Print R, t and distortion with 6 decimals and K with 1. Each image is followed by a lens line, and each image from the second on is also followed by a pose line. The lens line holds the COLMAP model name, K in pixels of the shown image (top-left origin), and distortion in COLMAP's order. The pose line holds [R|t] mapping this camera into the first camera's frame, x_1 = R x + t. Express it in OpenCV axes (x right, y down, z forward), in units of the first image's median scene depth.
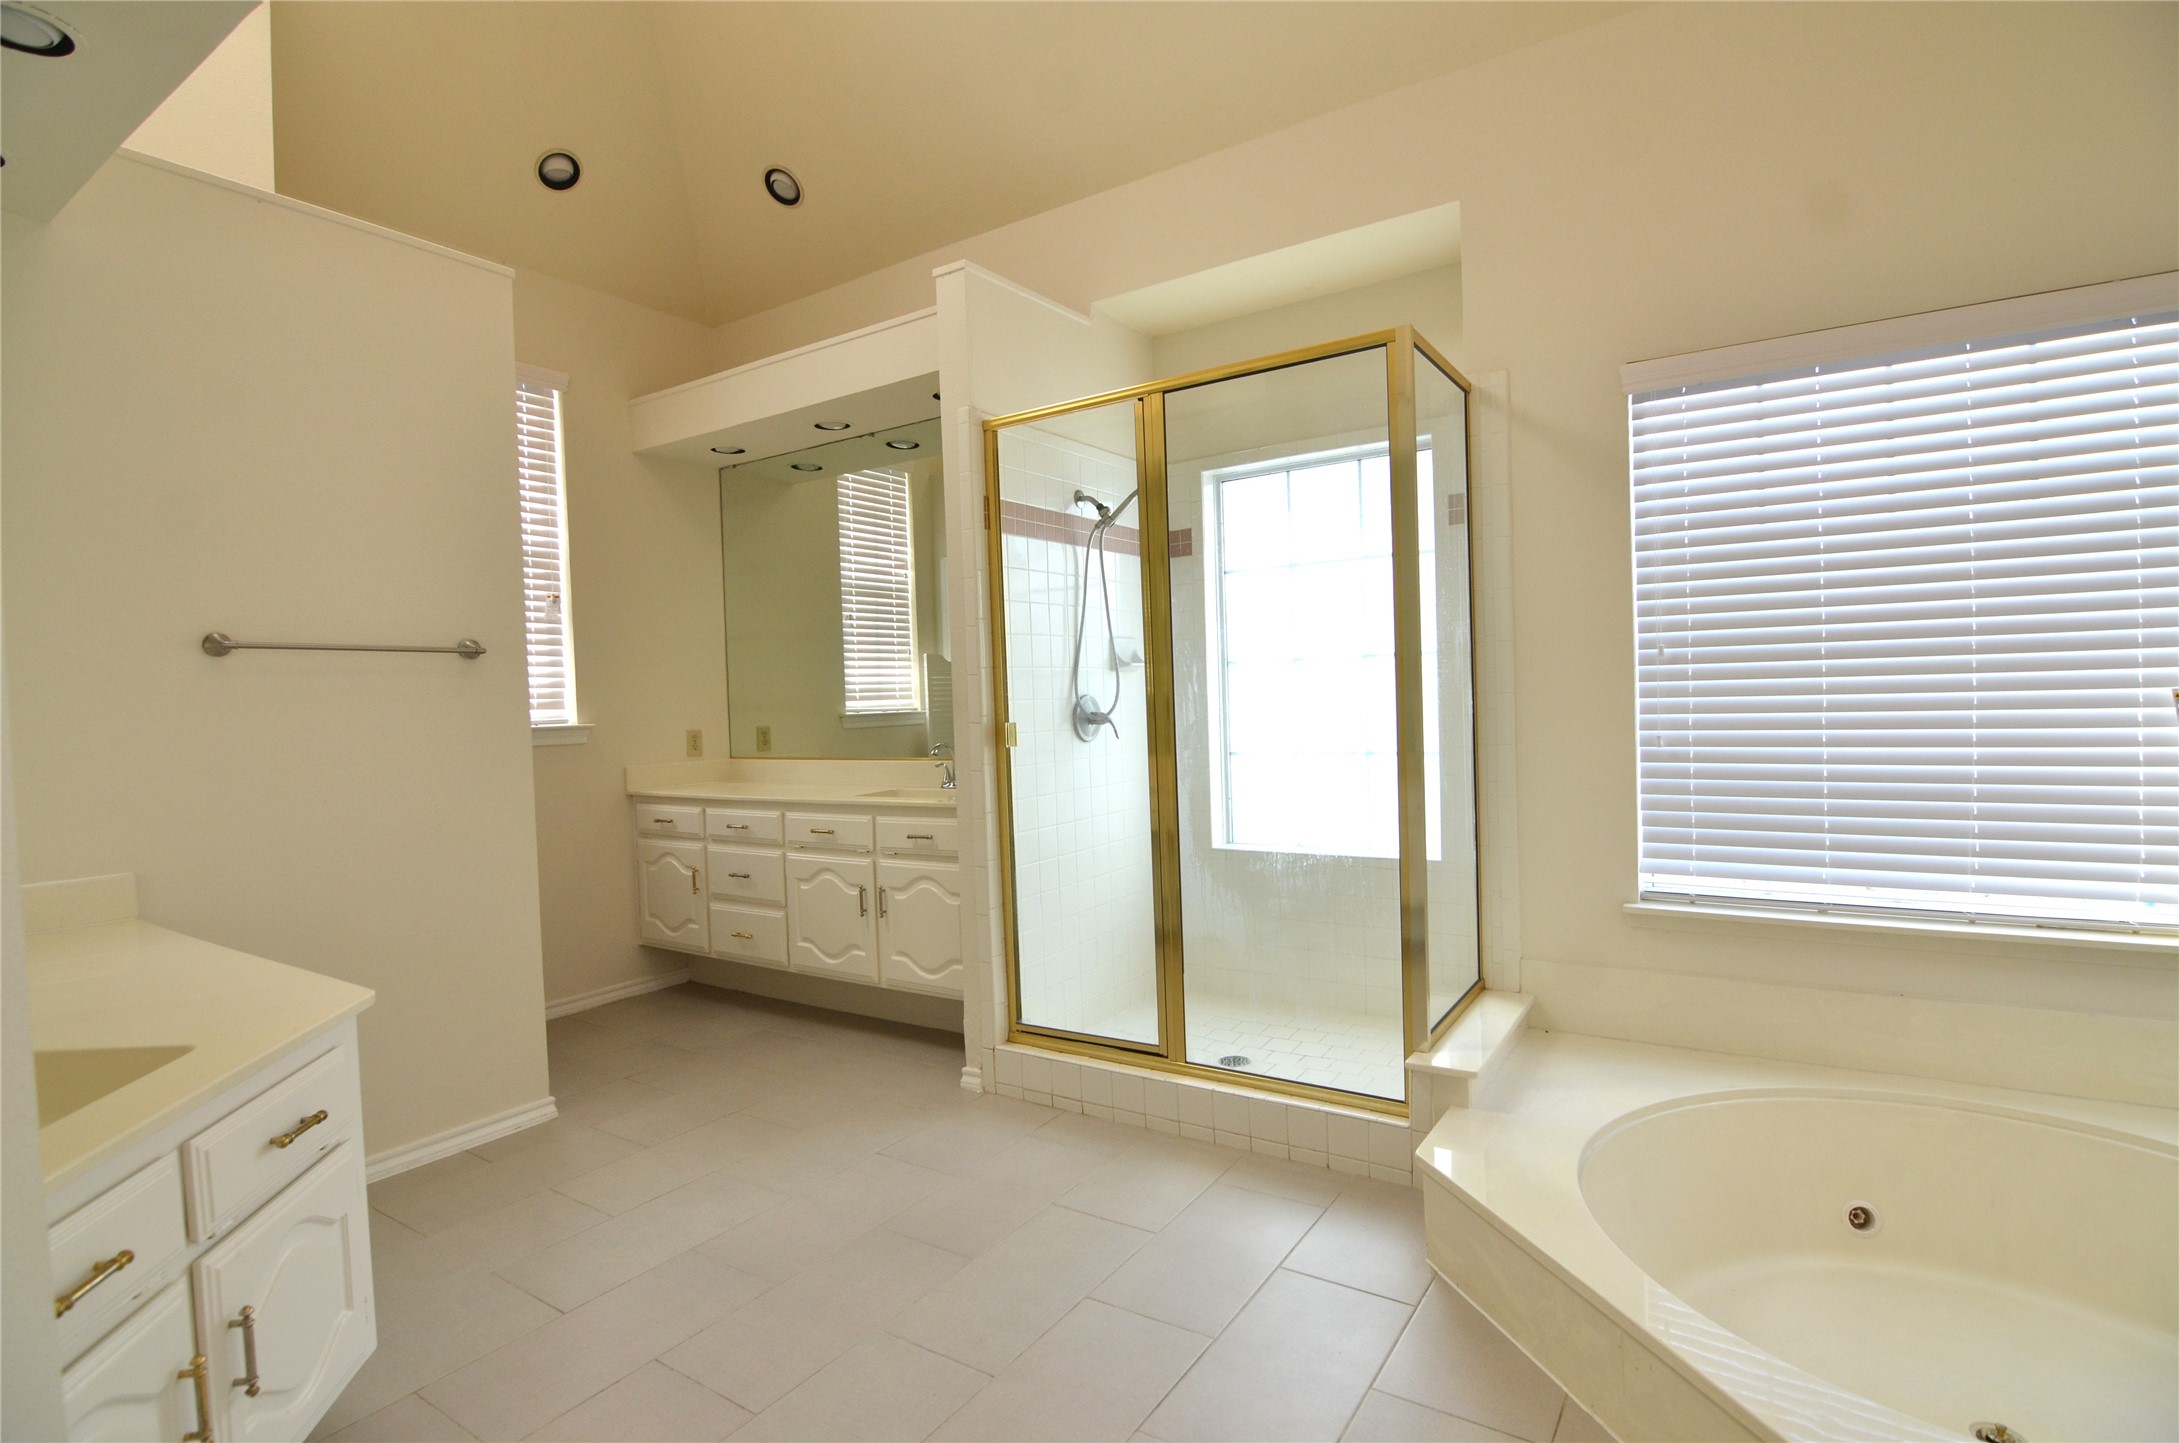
lens RADIAL K [[1043.6, 0, 1089.3], [0, 1043.6, 725.1], [0, 0, 1]] dist [-0.001305, -0.014400]
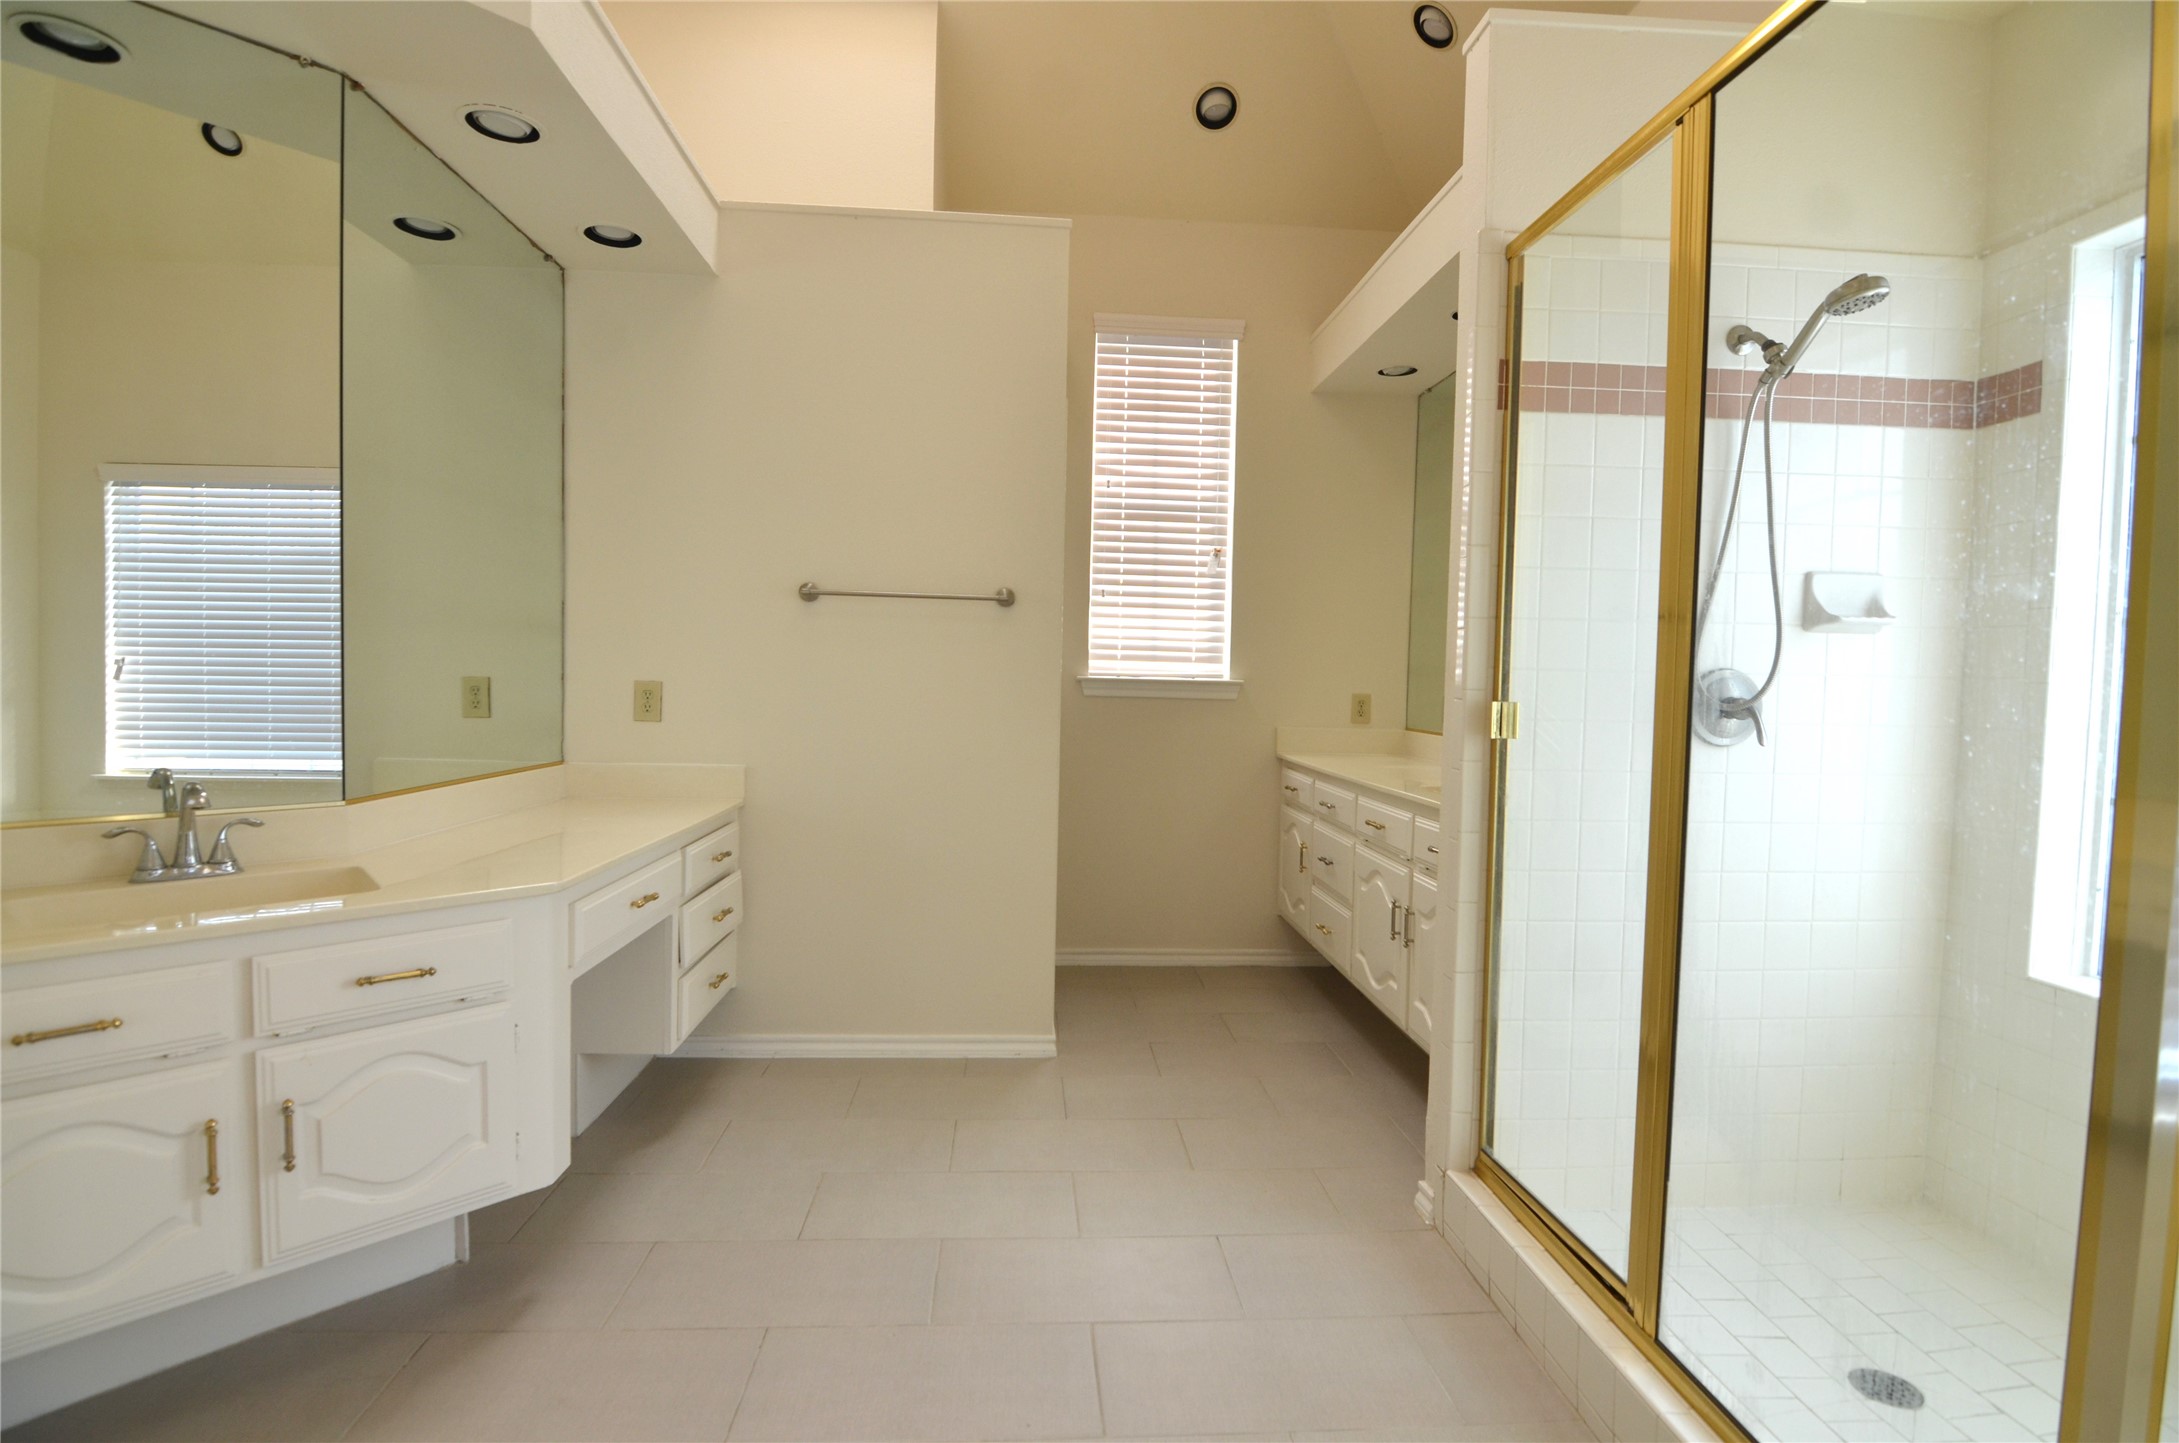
lens RADIAL K [[1043.6, 0, 1089.3], [0, 1043.6, 725.1], [0, 0, 1]] dist [-0.001305, -0.014400]
pose [[0.605246, 0.084169, -0.791576, 0.257455], [-0.062149, 0.996355, 0.058424, -0.008985], [0.793609, 0.013834, 0.608271, 0.350462]]
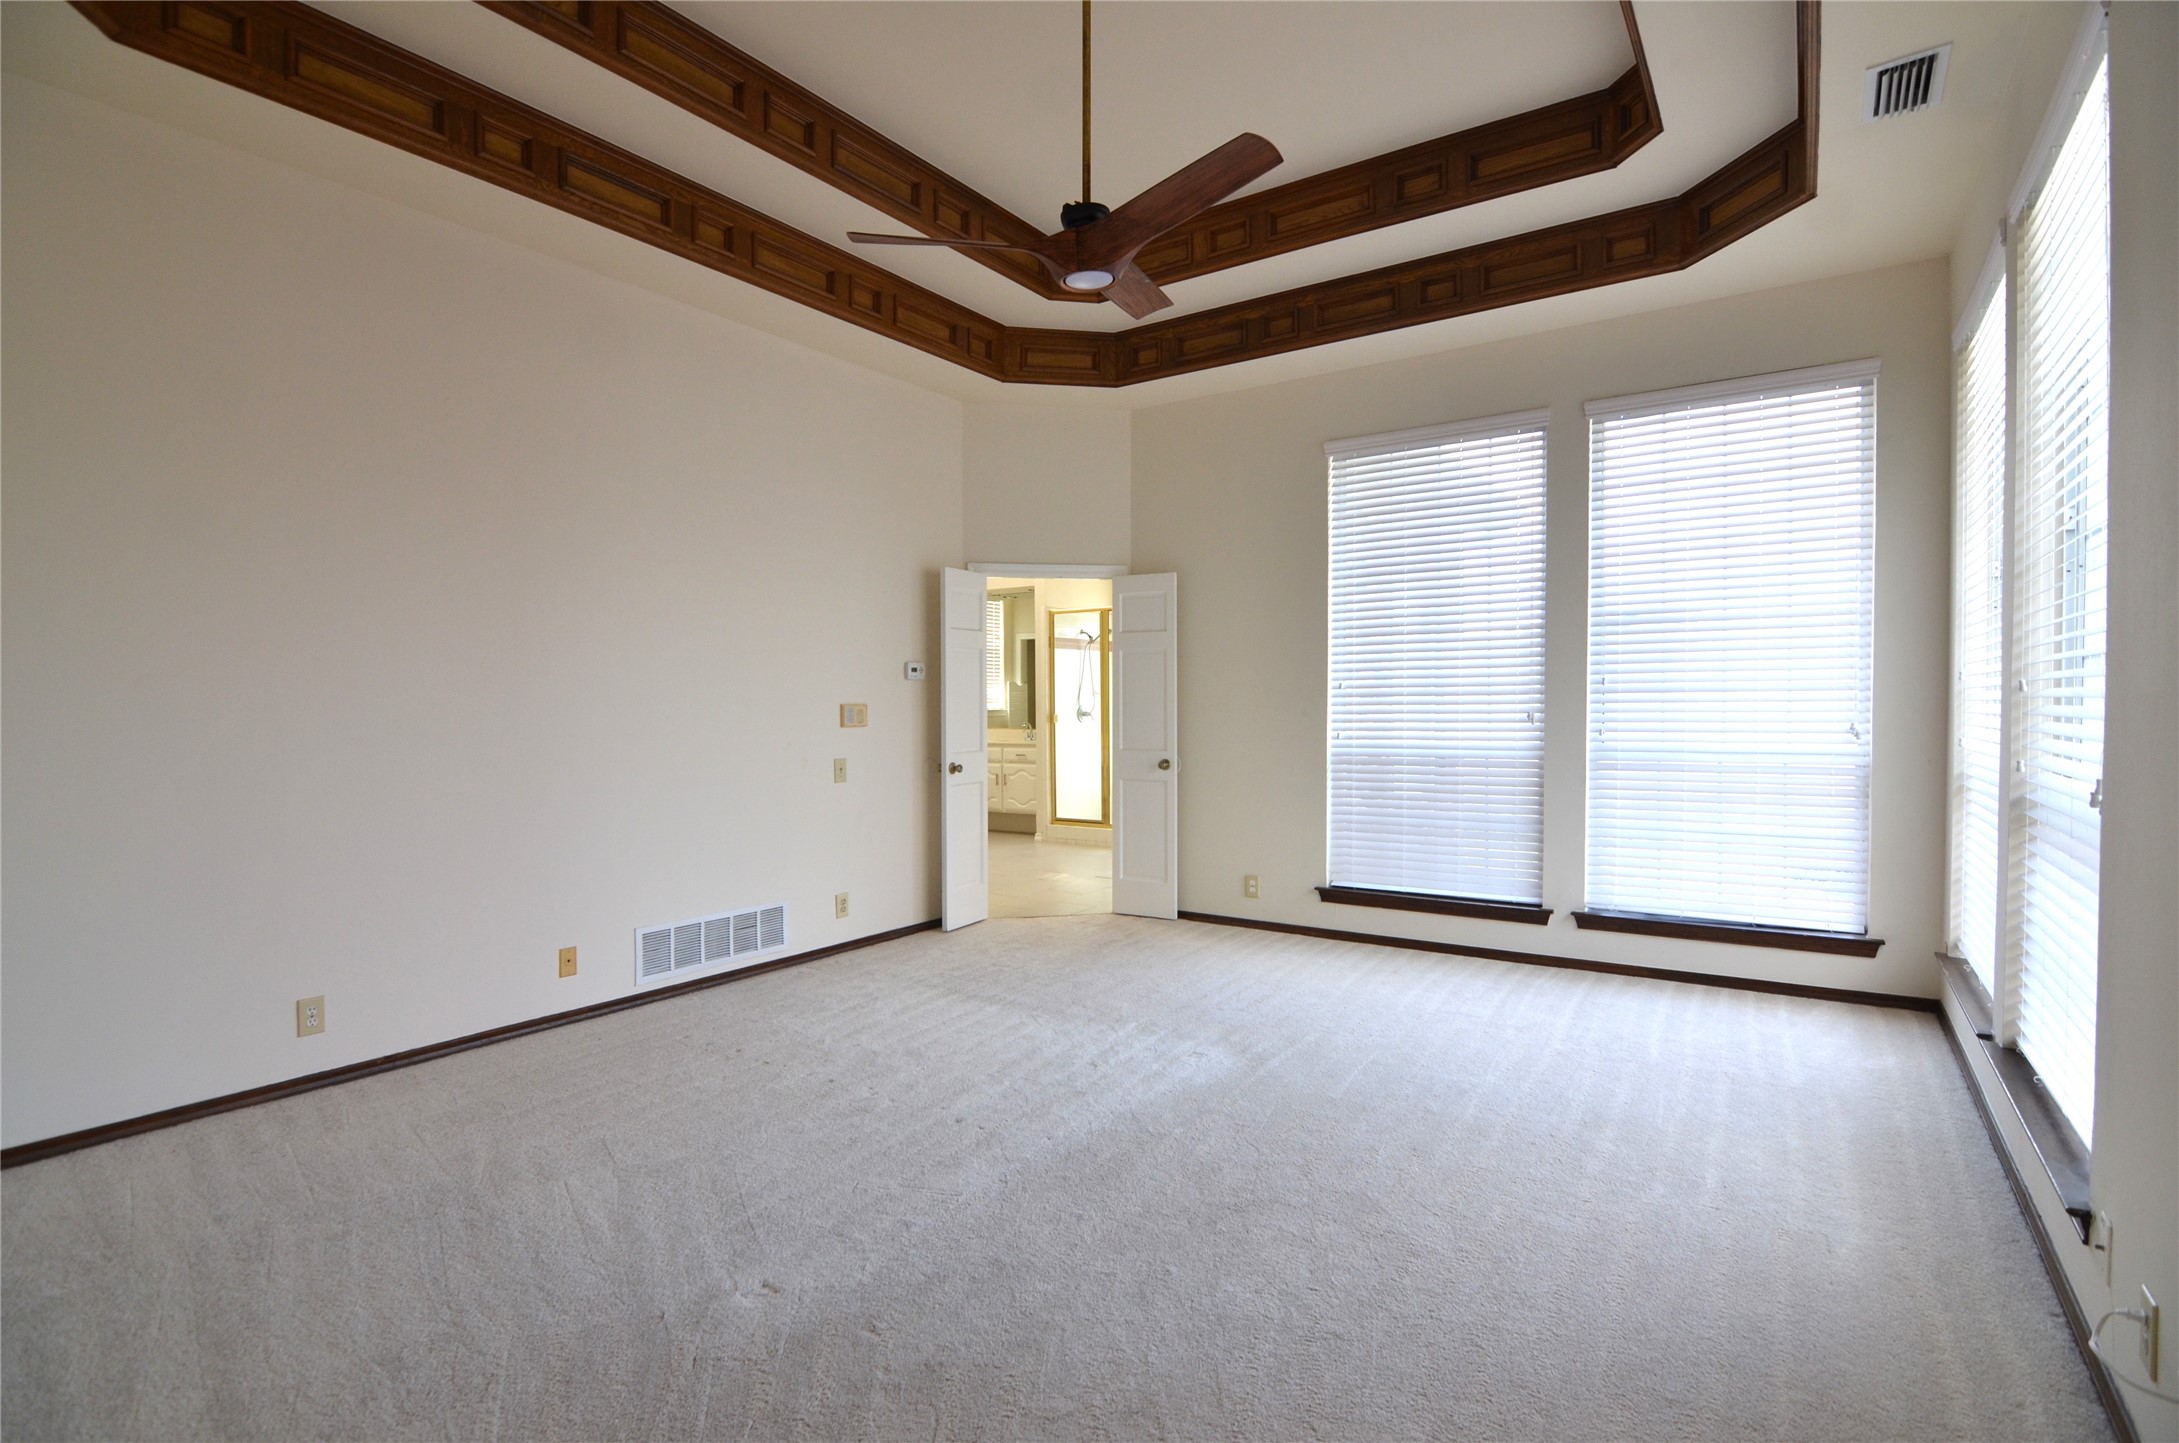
lens RADIAL K [[1043.6, 0, 1089.3], [0, 1043.6, 725.1], [0, 0, 1]] dist [-0.001305, -0.014400]
pose [[0.999473, 0.029348, -0.013858, 0.053392], [-0.029379, 0.999566, -0.002077, 0.027538], [0.013791, 0.002483, 0.999902, -1.710710]]
